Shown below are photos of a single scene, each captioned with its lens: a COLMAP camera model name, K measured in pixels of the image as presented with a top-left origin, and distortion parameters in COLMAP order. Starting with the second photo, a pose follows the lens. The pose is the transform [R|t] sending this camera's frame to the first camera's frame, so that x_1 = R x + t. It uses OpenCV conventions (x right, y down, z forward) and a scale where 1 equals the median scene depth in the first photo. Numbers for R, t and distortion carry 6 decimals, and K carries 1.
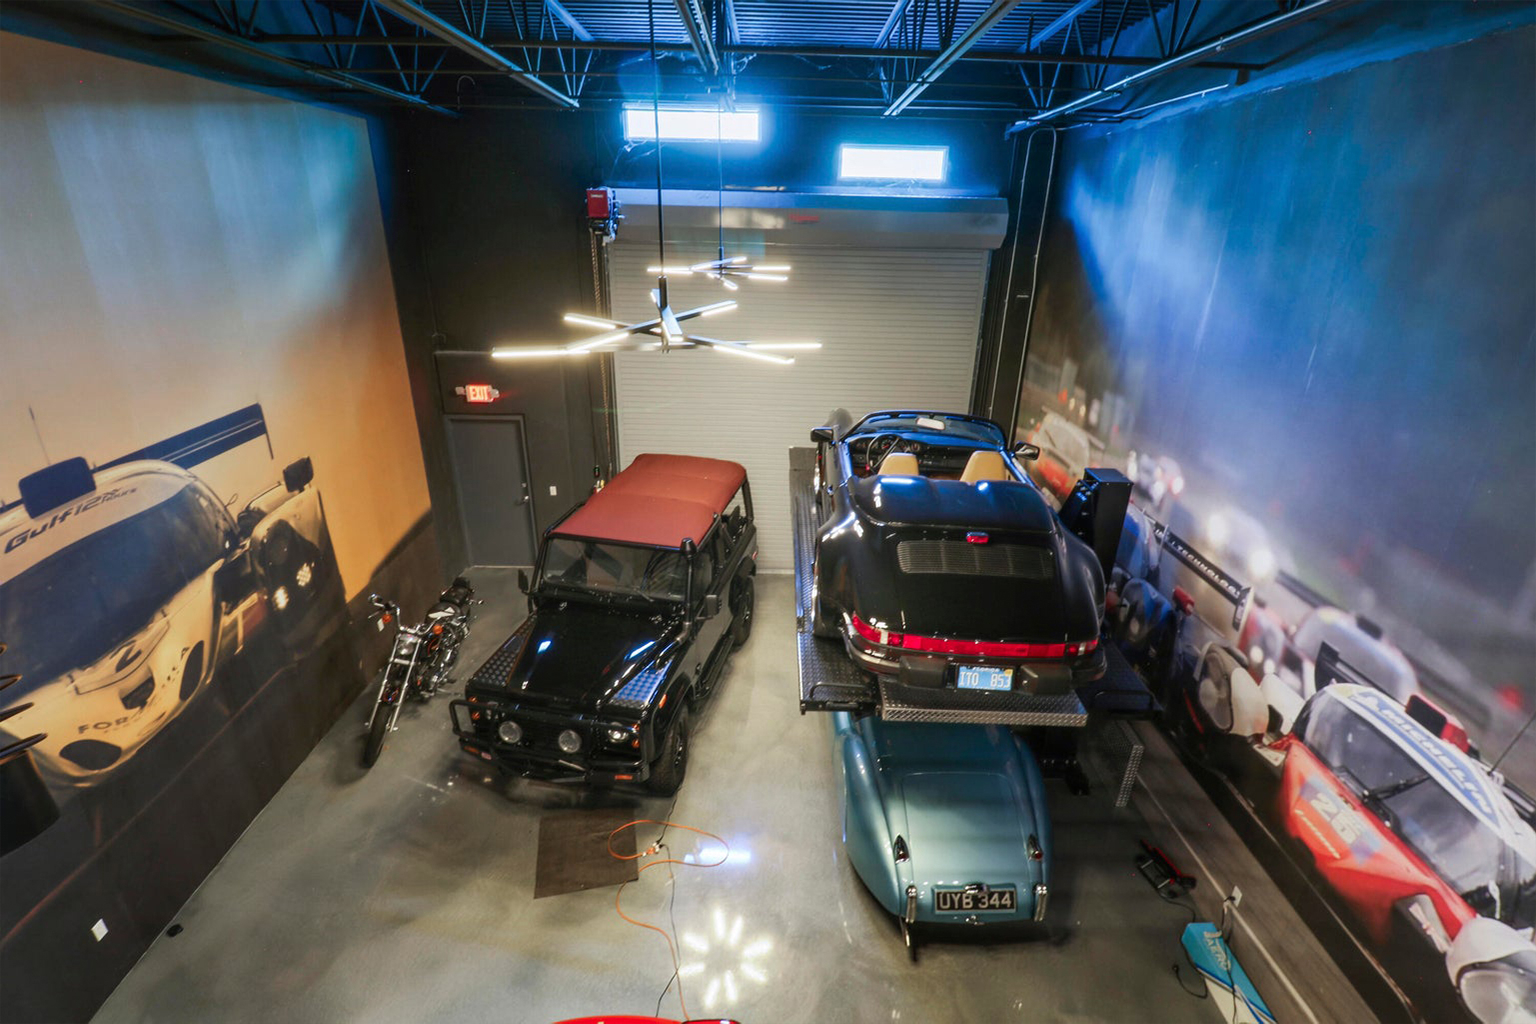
lens RADIAL K [[701.4, 0, 771.3], [0, 701.4, 480.3], [0, 0, 1]] dist [-0.011987, -0.005301]
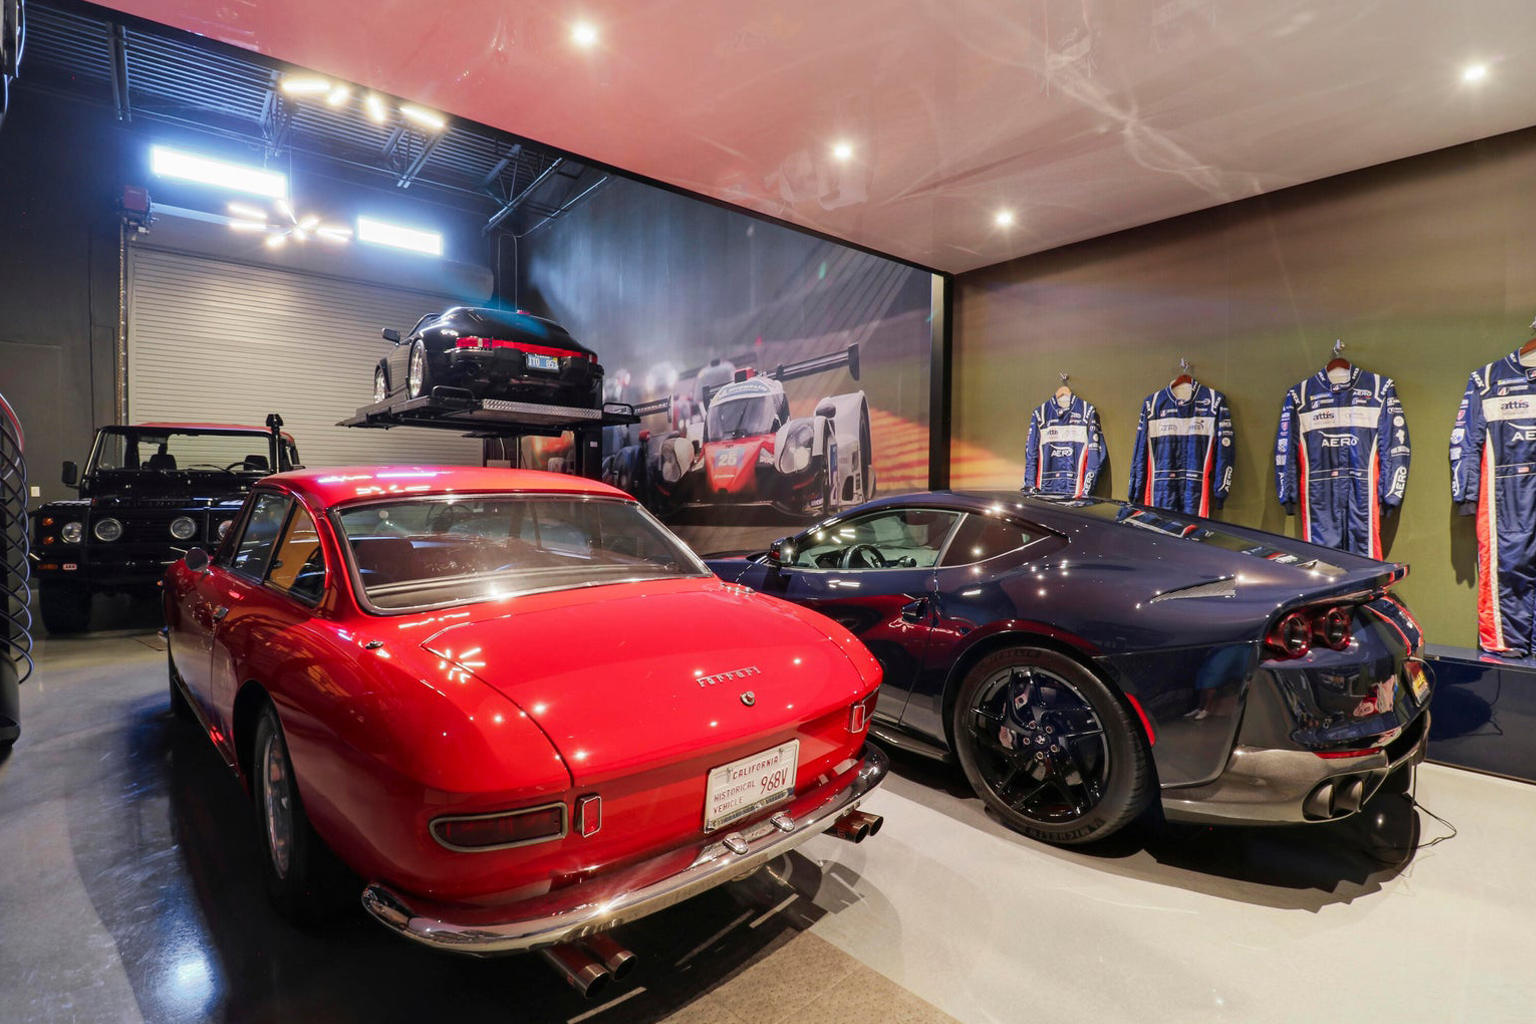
lens RADIAL K [[740.5, 0, 755.8], [0, 740.5, 502.8], [0, 0, 1]] dist [0.002471, -0.004639]
pose [[0.774208, -0.028241, 0.632301, -0.387108], [0.255157, 0.928155, -0.270967, 1.051861], [-0.579221, 0.371121, 0.725791, -0.445731]]
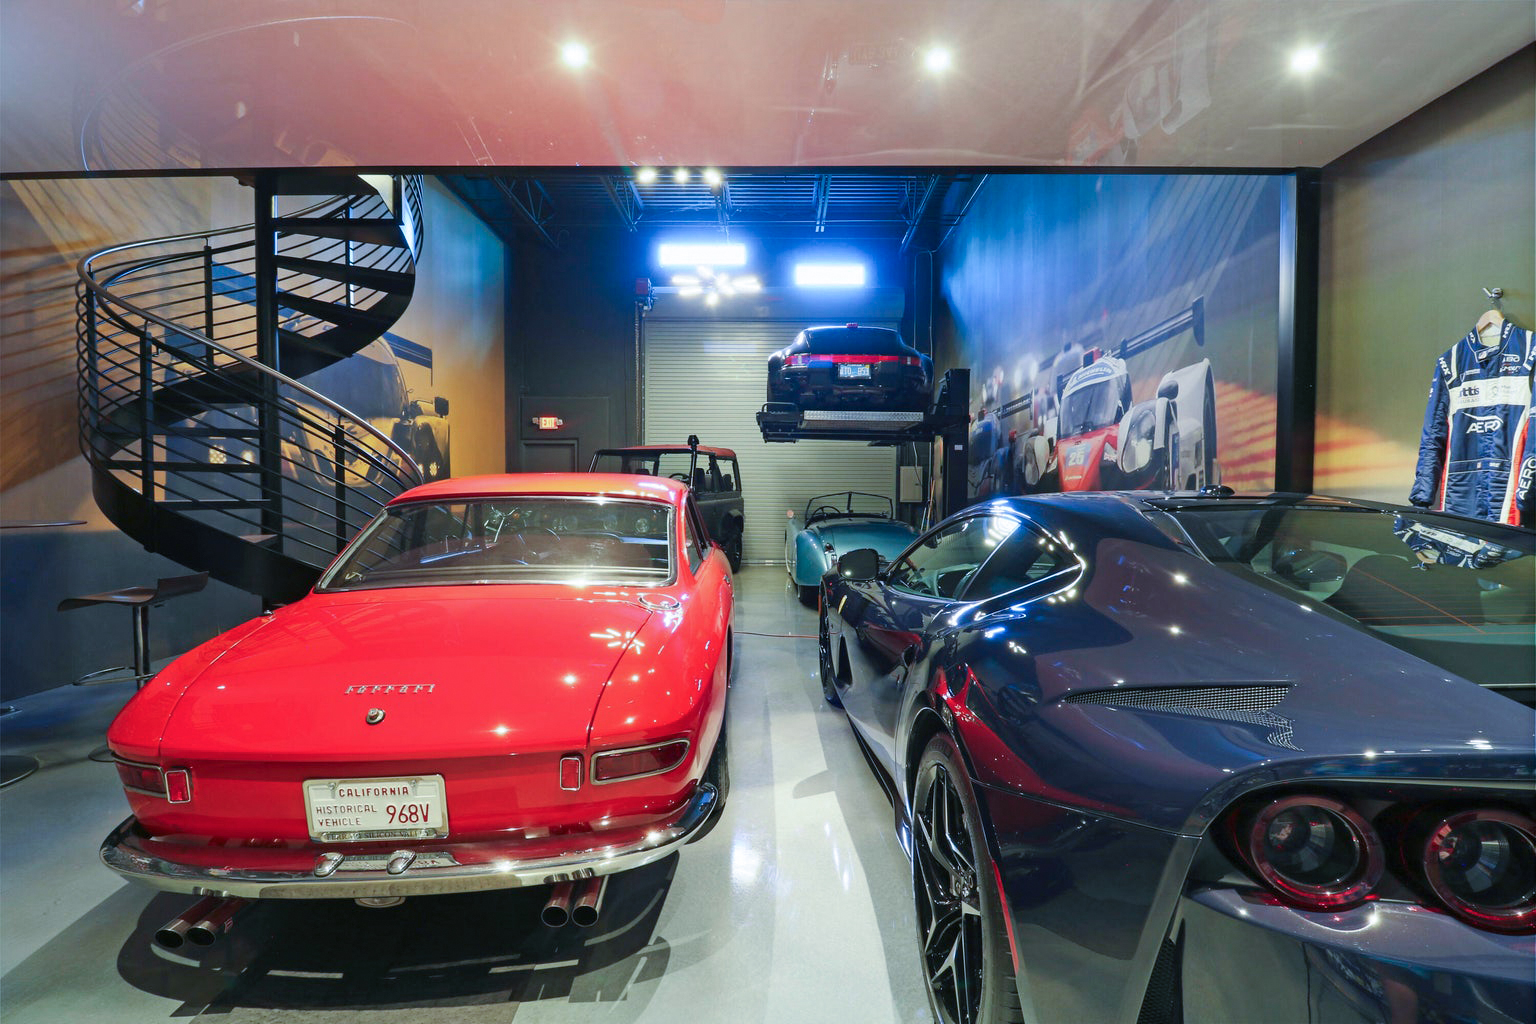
lens RADIAL K [[701.4, 0, 765.8], [0, 701.4, 506.4], [0, 0, 1]] dist [-0.011987, -0.005301]
pose [[0.999627, -0.018278, -0.020308, 0.094292], [0.009480, 0.929134, -0.369621, 1.075251], [0.025625, 0.369291, 0.928961, -0.471919]]
